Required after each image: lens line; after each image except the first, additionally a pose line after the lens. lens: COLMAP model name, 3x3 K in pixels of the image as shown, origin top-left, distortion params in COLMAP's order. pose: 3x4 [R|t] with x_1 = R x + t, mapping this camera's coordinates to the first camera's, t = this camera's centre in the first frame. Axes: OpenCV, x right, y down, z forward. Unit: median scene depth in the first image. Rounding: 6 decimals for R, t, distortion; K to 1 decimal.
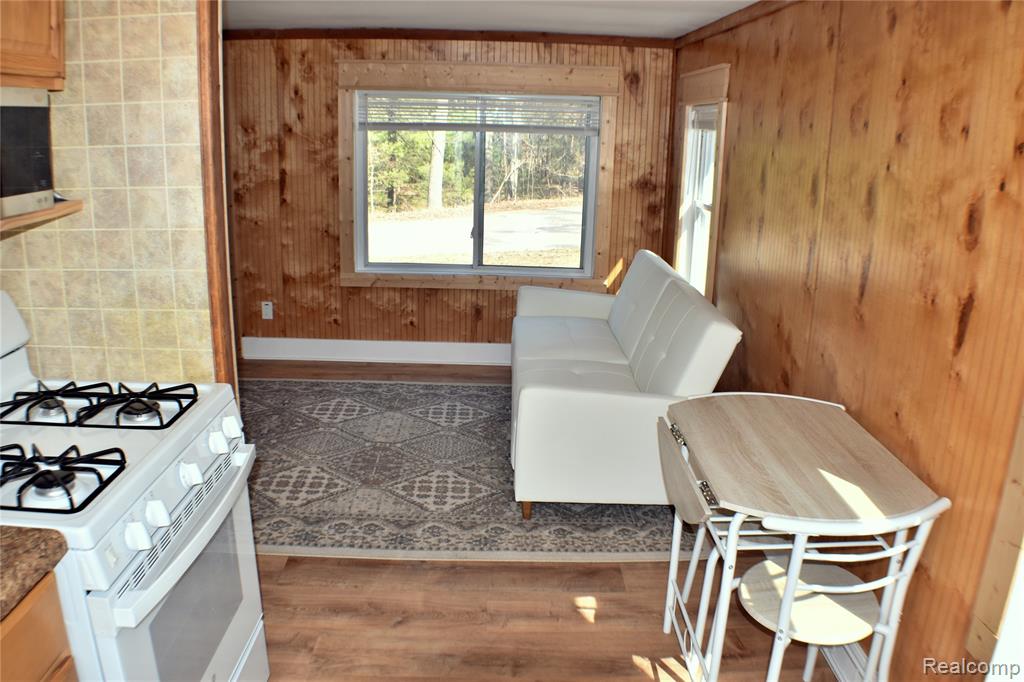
lens RADIAL K [[801.2, 0, 512.0], [0, 801.2, 341.0], [0, 0, 1]] dist [-0.168576, -0.000590]
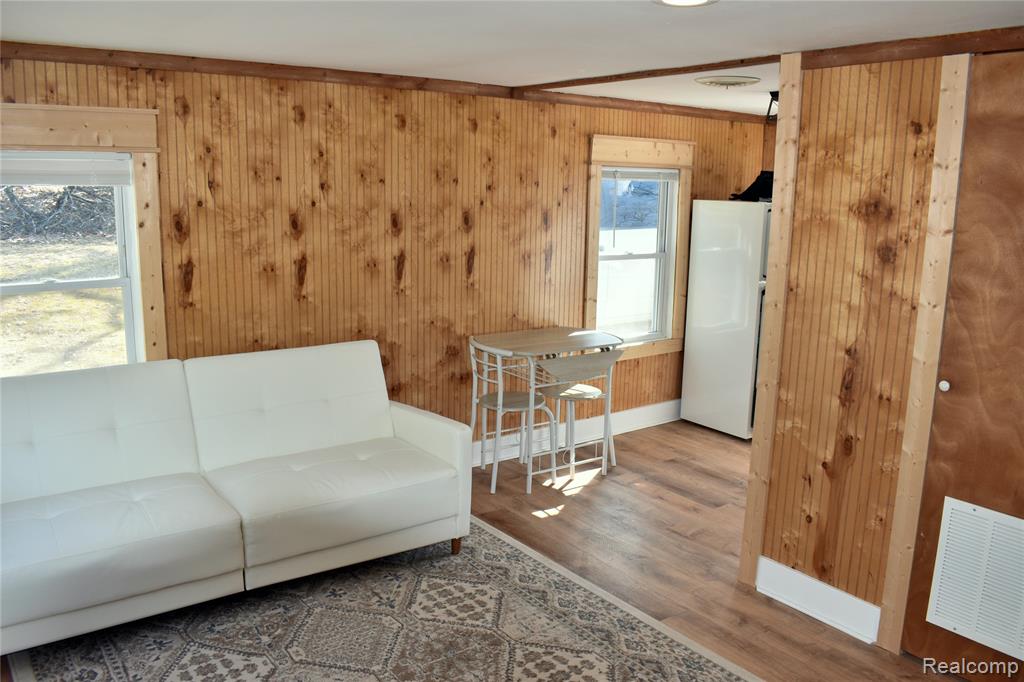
lens RADIAL K [[802.1, 0, 523.2], [0, 802.1, 342.2], [0, 0, 1]] dist [-0.090850, 0.002371]
pose [[-0.591195, -0.188873, 0.784101, -0.559431], [0.177756, 0.917774, 0.355096, -0.274542], [-0.786696, 0.349310, -0.509010, 0.932624]]
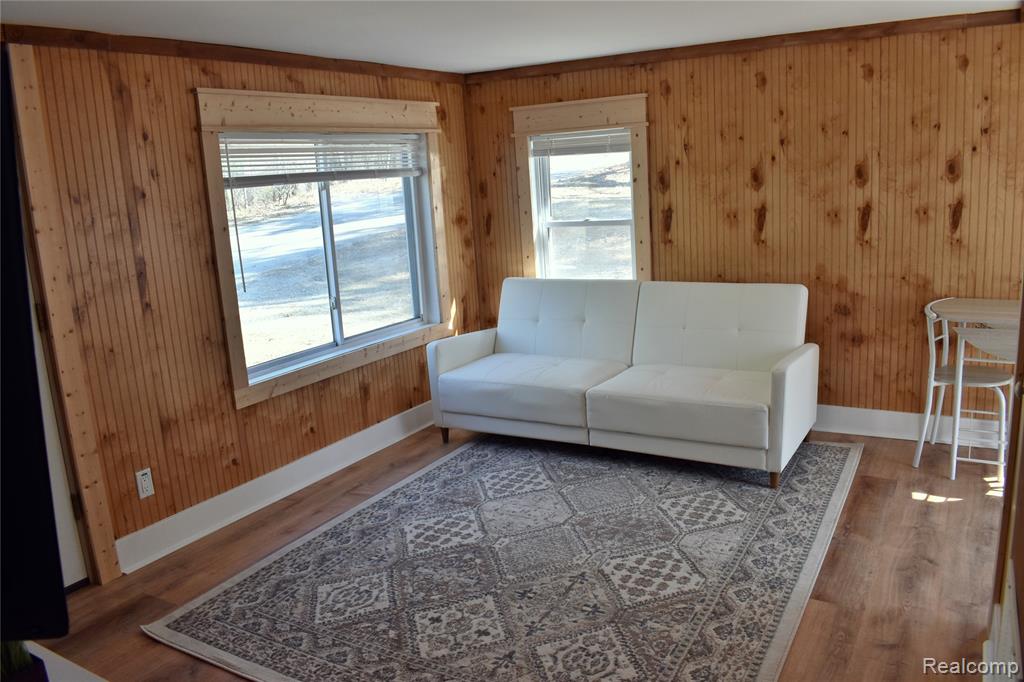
lens RADIAL K [[802.1, 0, 523.2], [0, 802.1, 342.2], [0, 0, 1]] dist [-0.090850, 0.002371]
pose [[0.504861, -0.234991, 0.830599, -0.711437], [0.296592, 0.950872, 0.088742, -0.122205], [-0.810647, 0.201546, 0.549755, 0.425627]]
